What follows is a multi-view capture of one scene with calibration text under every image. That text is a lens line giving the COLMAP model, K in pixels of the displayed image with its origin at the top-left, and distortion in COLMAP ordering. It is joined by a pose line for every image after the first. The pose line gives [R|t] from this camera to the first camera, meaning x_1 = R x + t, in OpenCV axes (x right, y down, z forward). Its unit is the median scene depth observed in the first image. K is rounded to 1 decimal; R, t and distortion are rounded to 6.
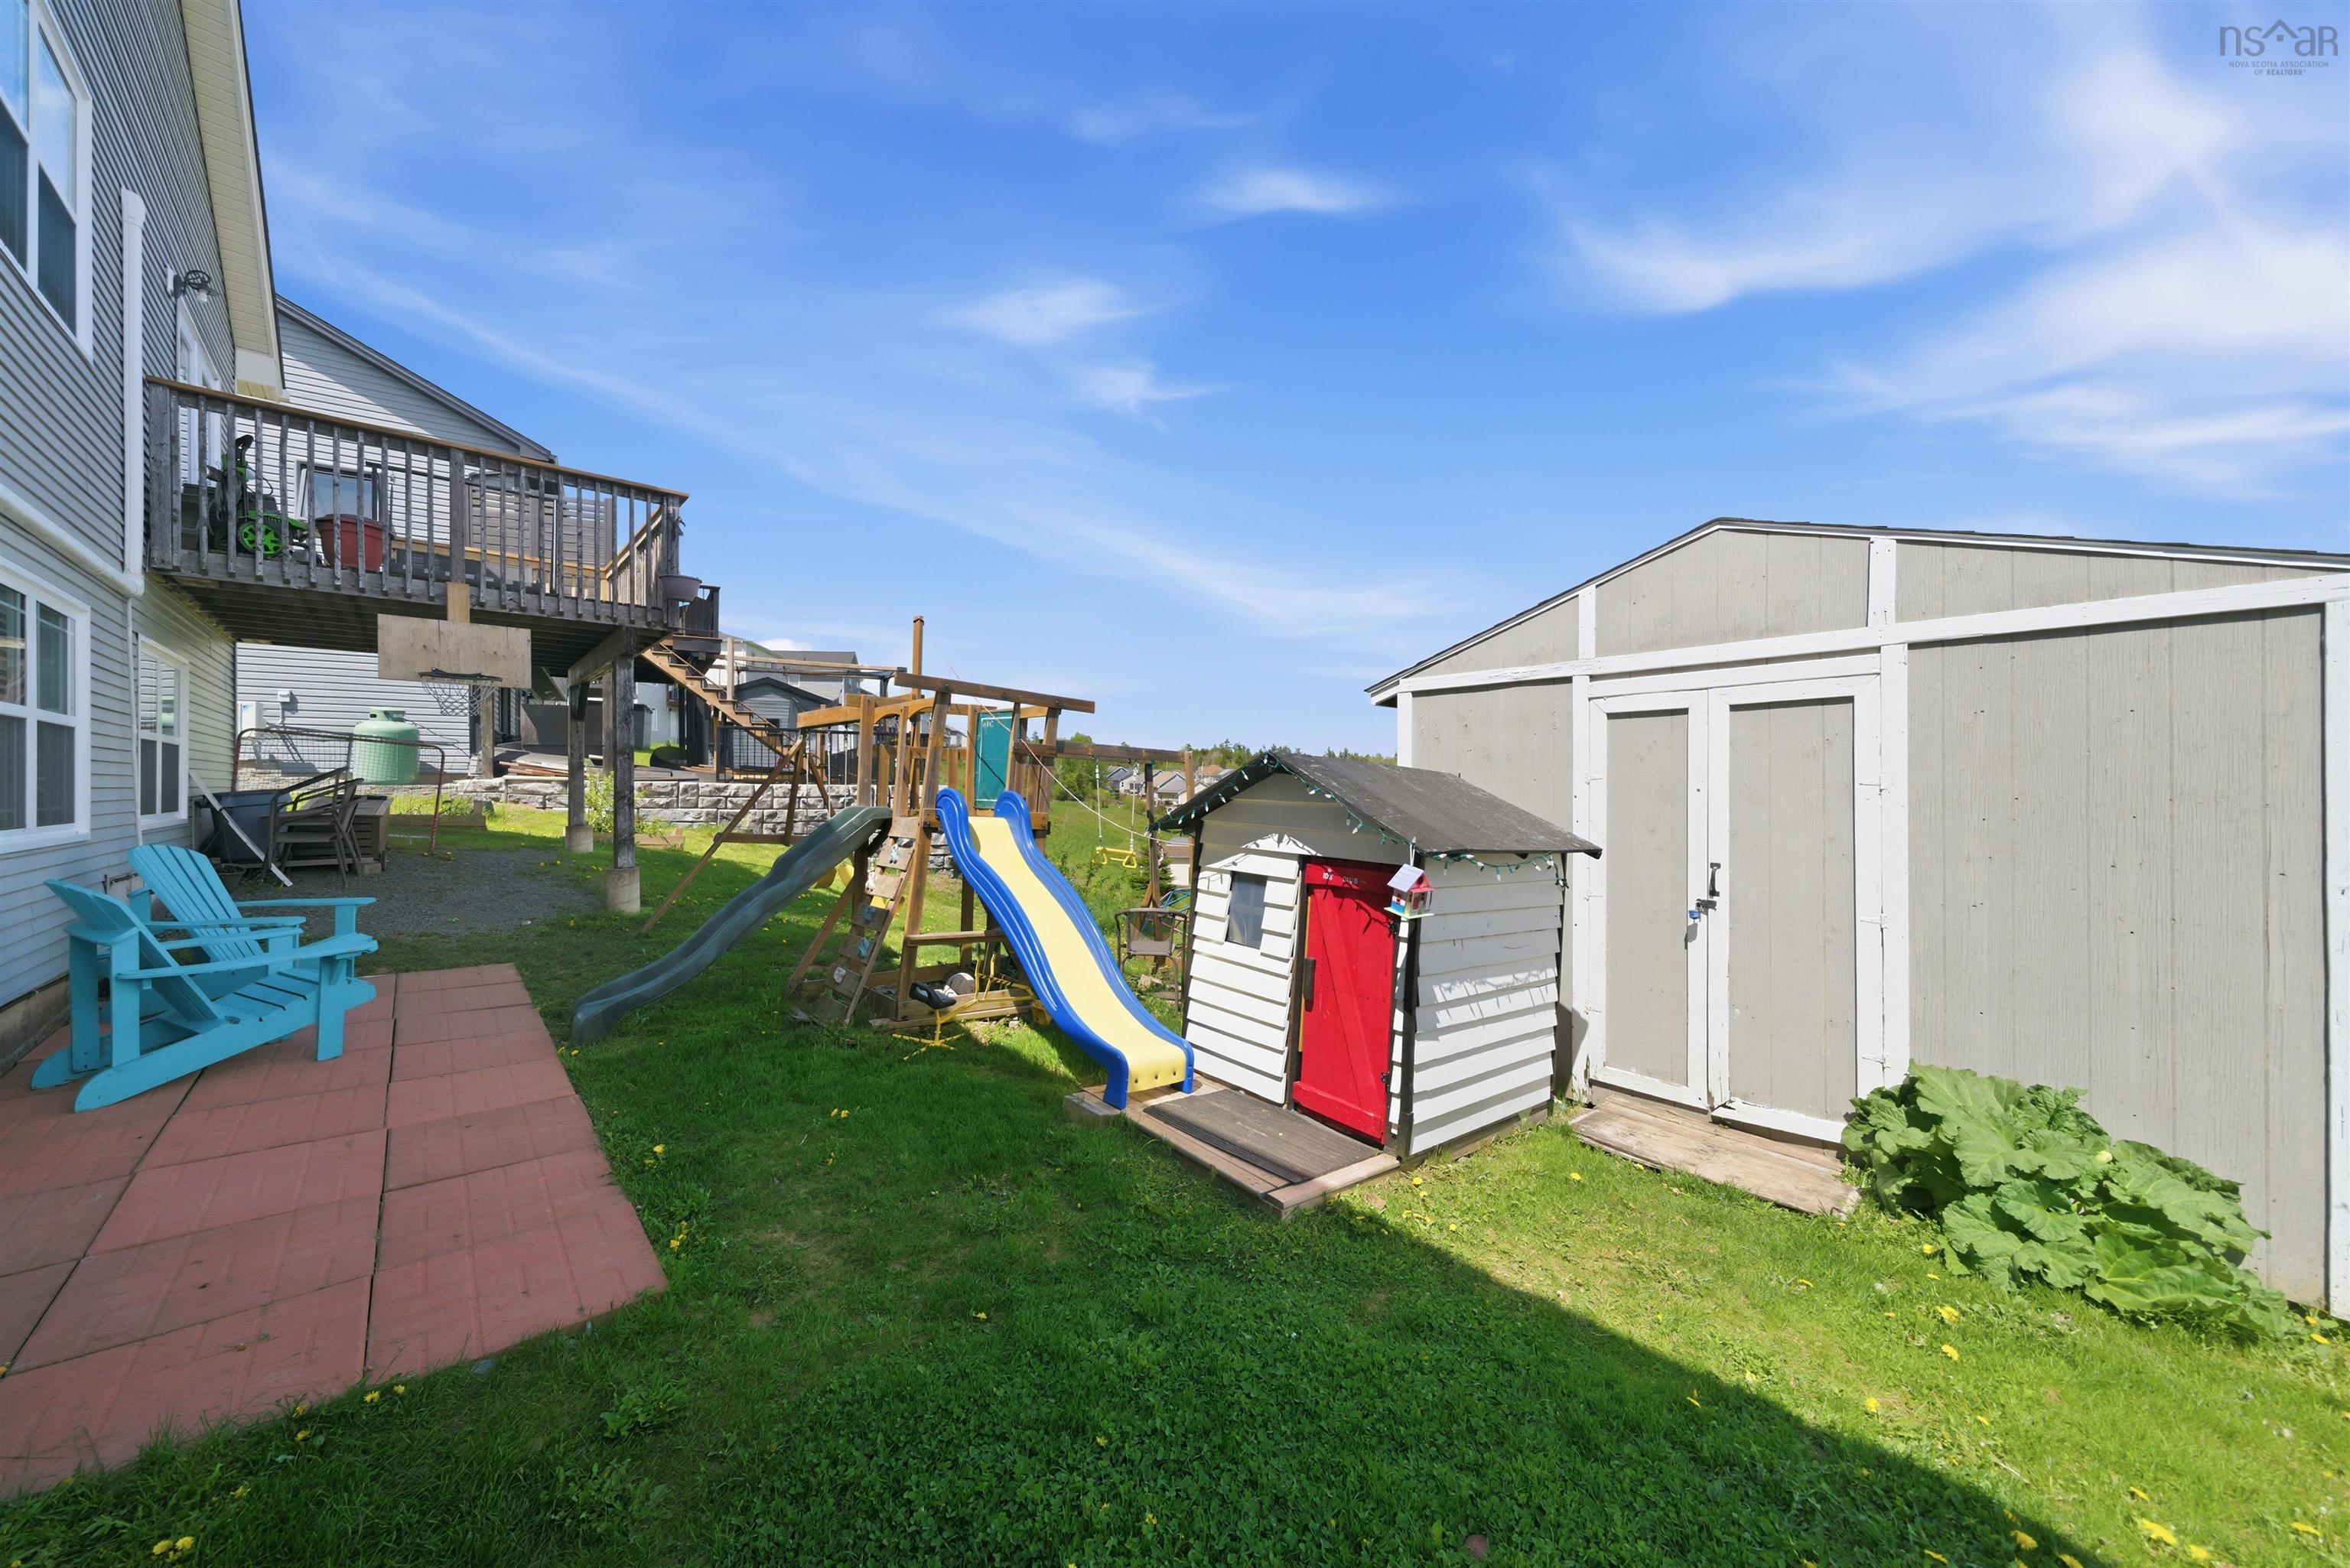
lens RADIAL K [[829.3, 0, 1175.6], [0, 829.3, 786.0], [0, 0, 1]] dist [0.001483, 0.001048]
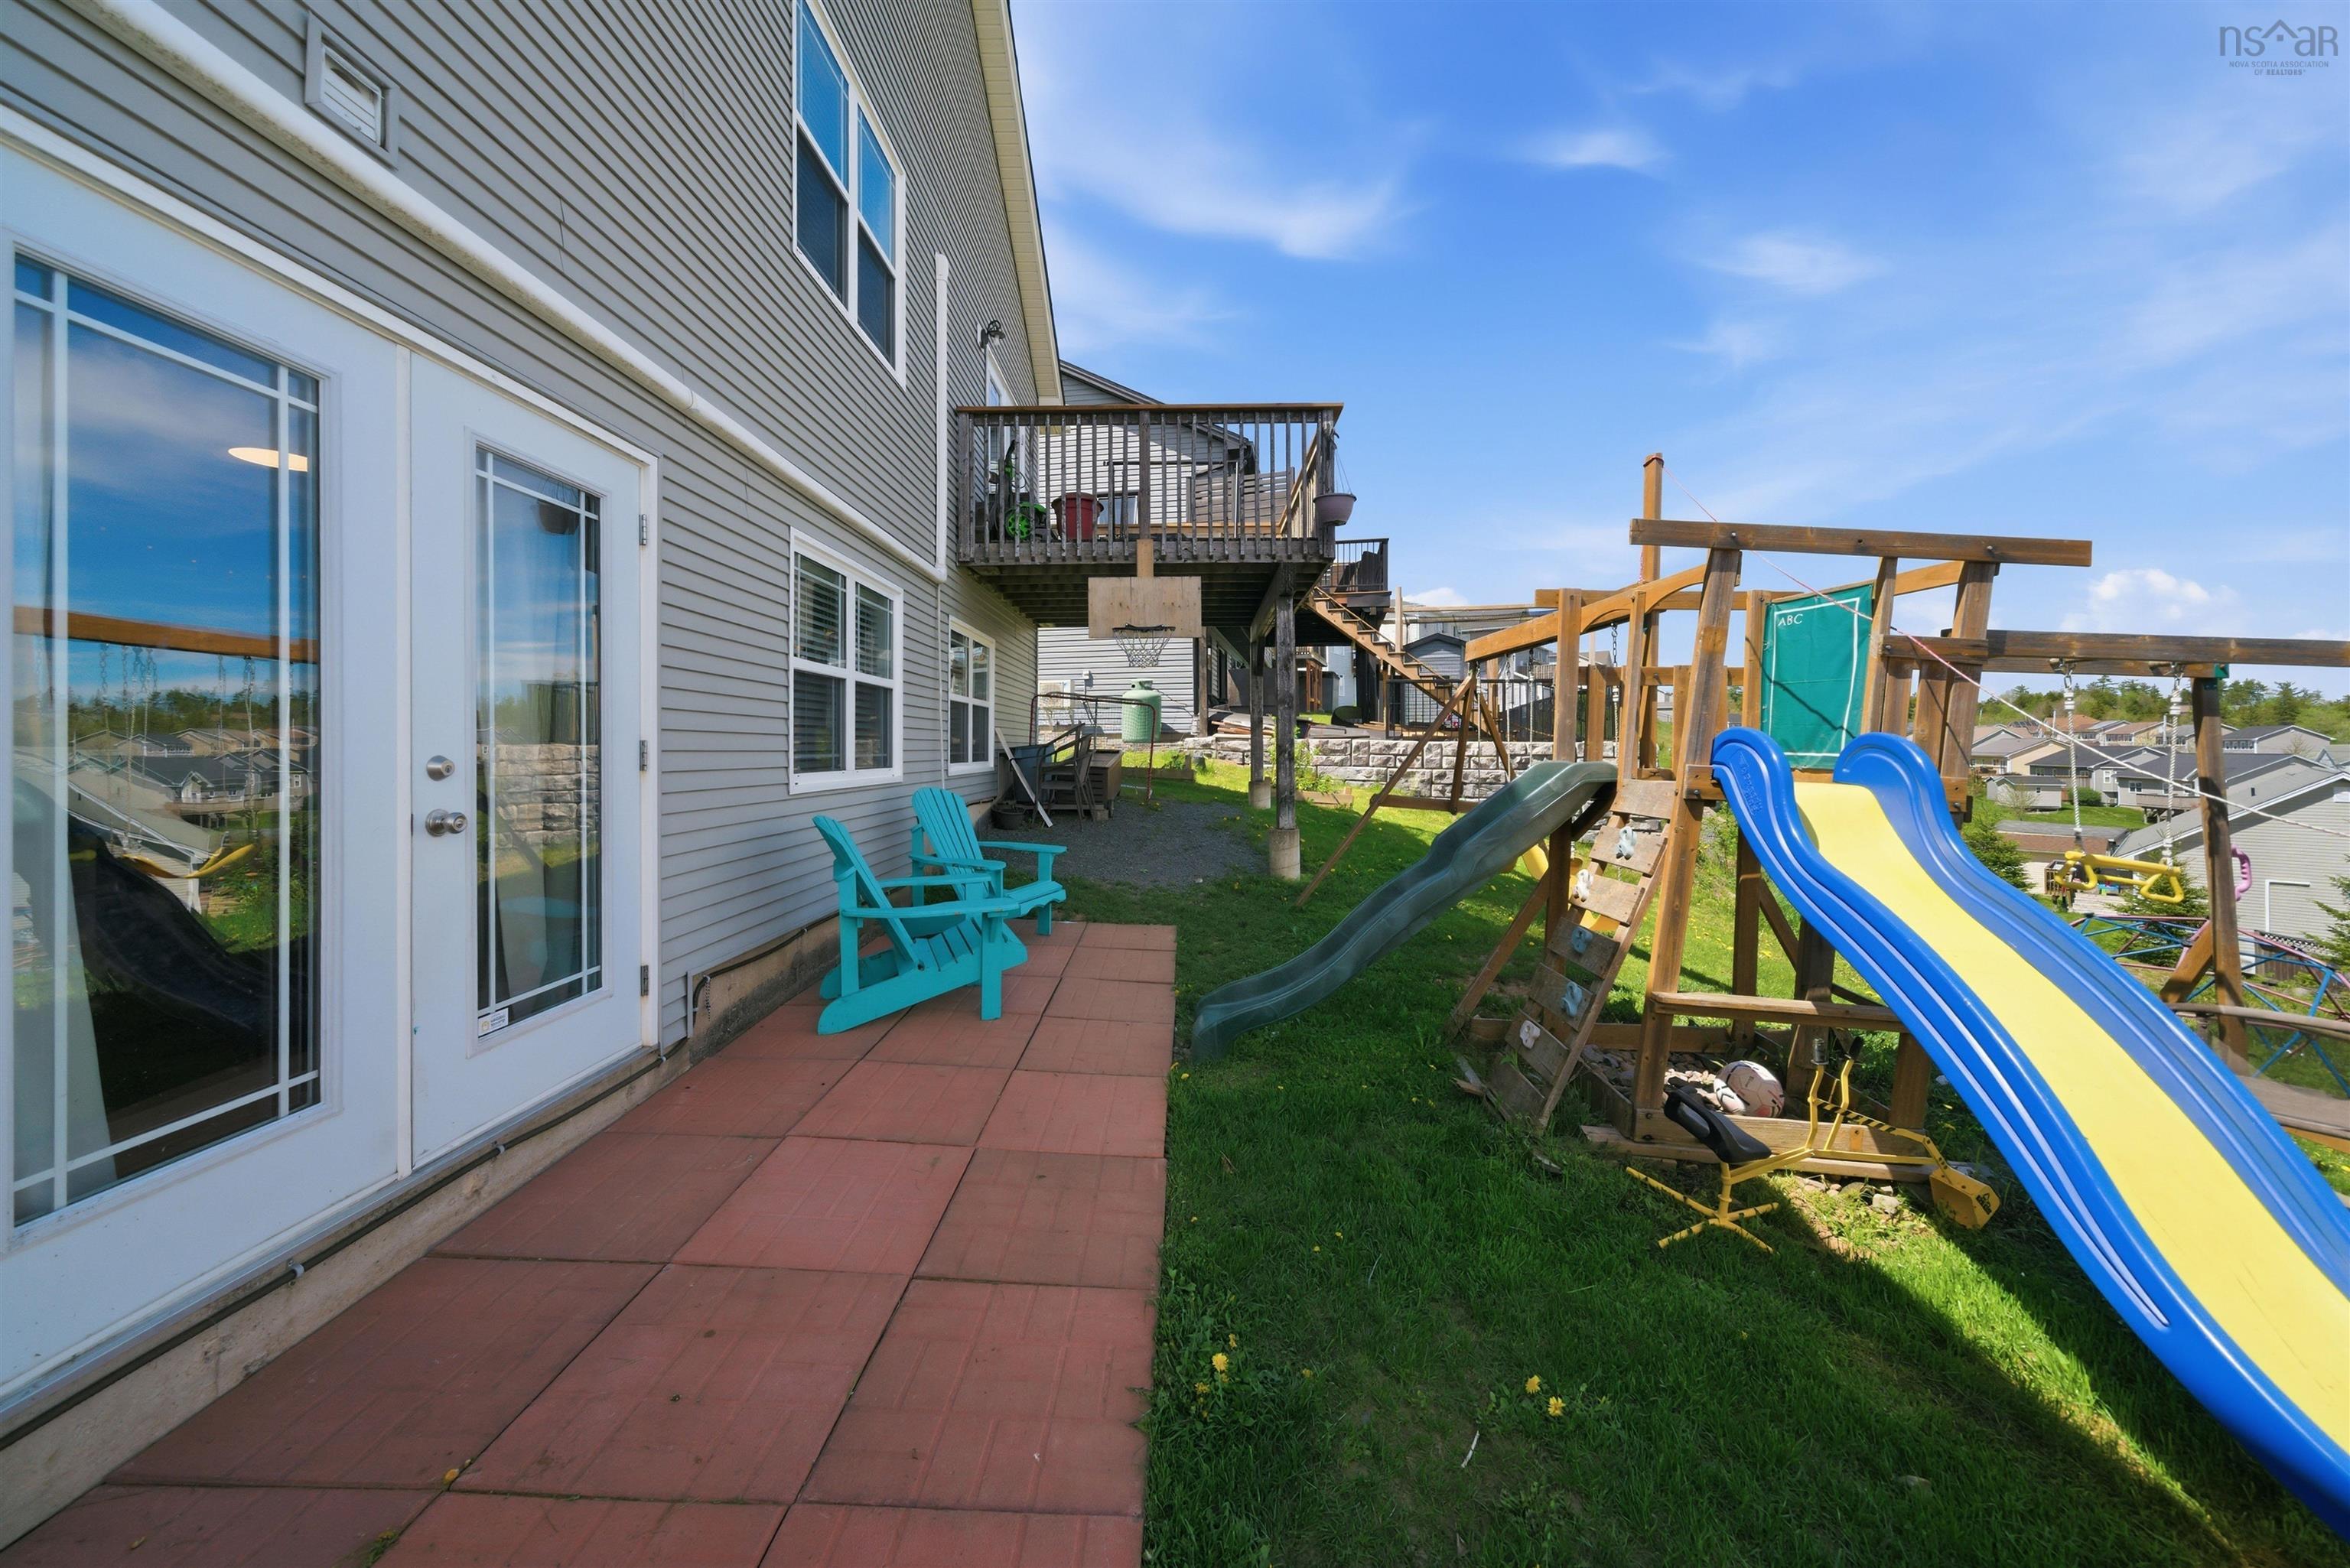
lens RADIAL K [[829.3, 0, 1171.4], [0, 829.3, 744.5], [0, 0, 1]] dist [0.001483, 0.001048]
pose [[0.715376, -0.004931, -0.698723, -0.150209], [0.001058, 0.999982, -0.005973, 0.014759], [0.698739, 0.003534, 0.715368, 0.341072]]
